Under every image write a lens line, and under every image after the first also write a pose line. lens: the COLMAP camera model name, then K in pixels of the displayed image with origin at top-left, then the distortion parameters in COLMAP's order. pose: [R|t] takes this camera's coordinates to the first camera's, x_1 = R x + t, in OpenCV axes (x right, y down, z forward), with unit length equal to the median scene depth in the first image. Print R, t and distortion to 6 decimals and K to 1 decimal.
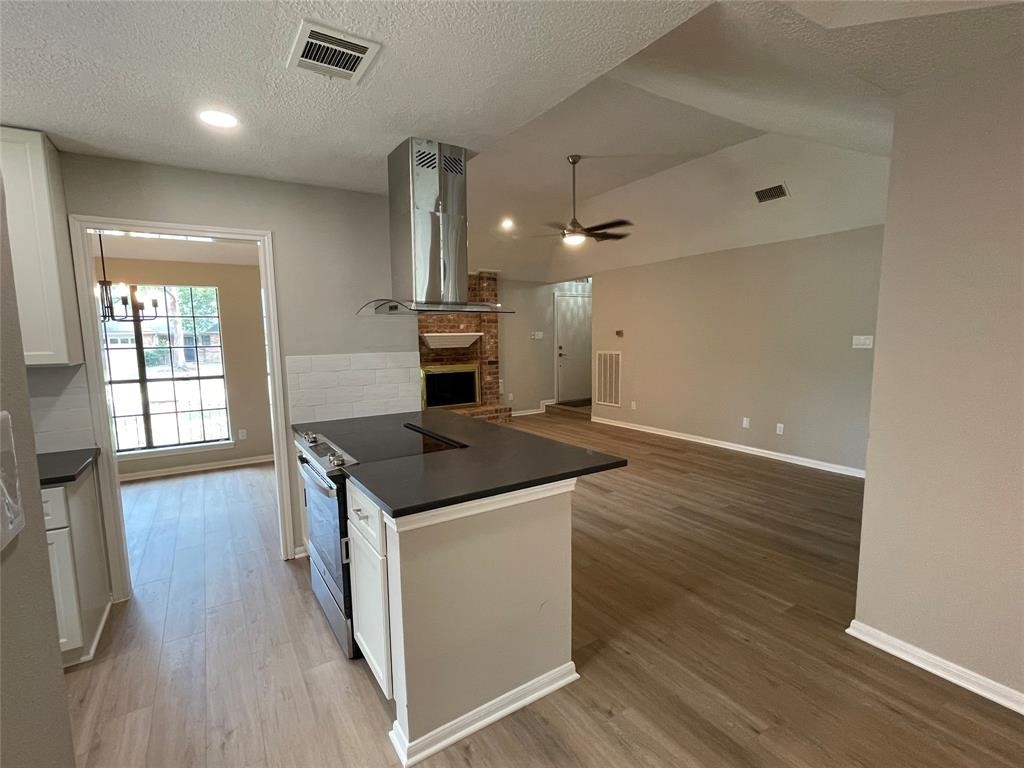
lens RADIAL K [[480.1, 0, 512.7], [0, 480.1, 388.4], [0, 0, 1]] dist [-0.012865, -0.000111]
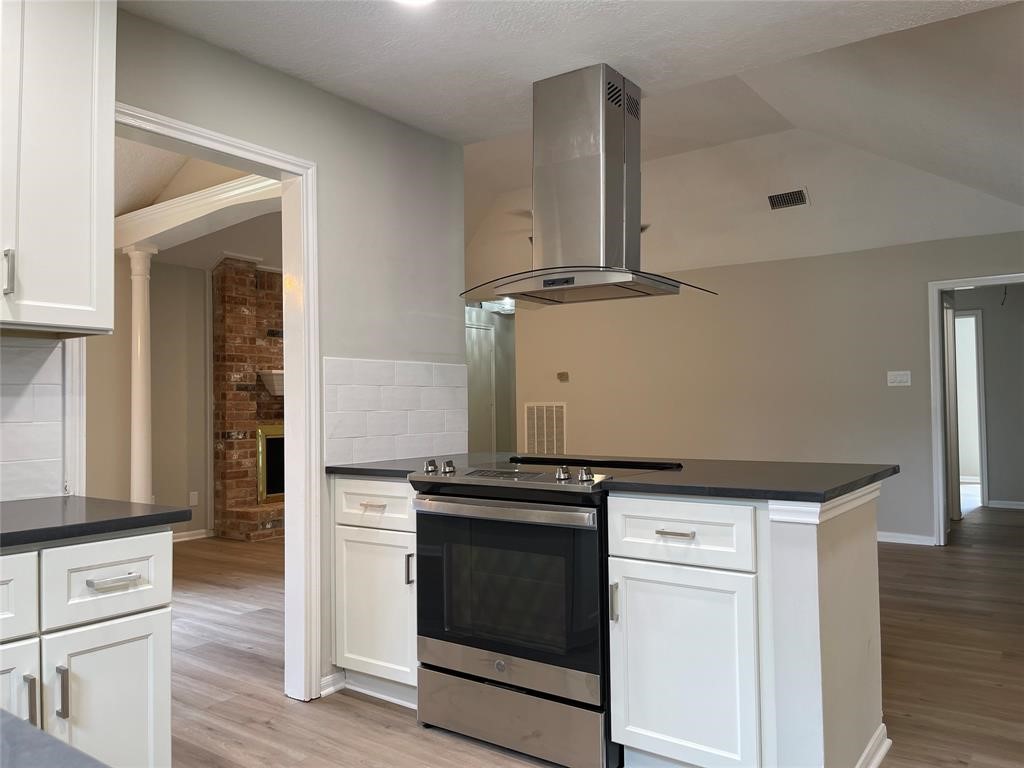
lens RADIAL K [[768.2, 0, 512.0], [0, 768.2, 384.0], [0, 0, 1]] dist [0.001509, -0.002733]
pose [[0.935456, 0.016307, 0.353068, -0.354510], [0.034506, 0.989950, -0.137147, 0.068655], [-0.351756, 0.140477, 0.925491, -0.010458]]
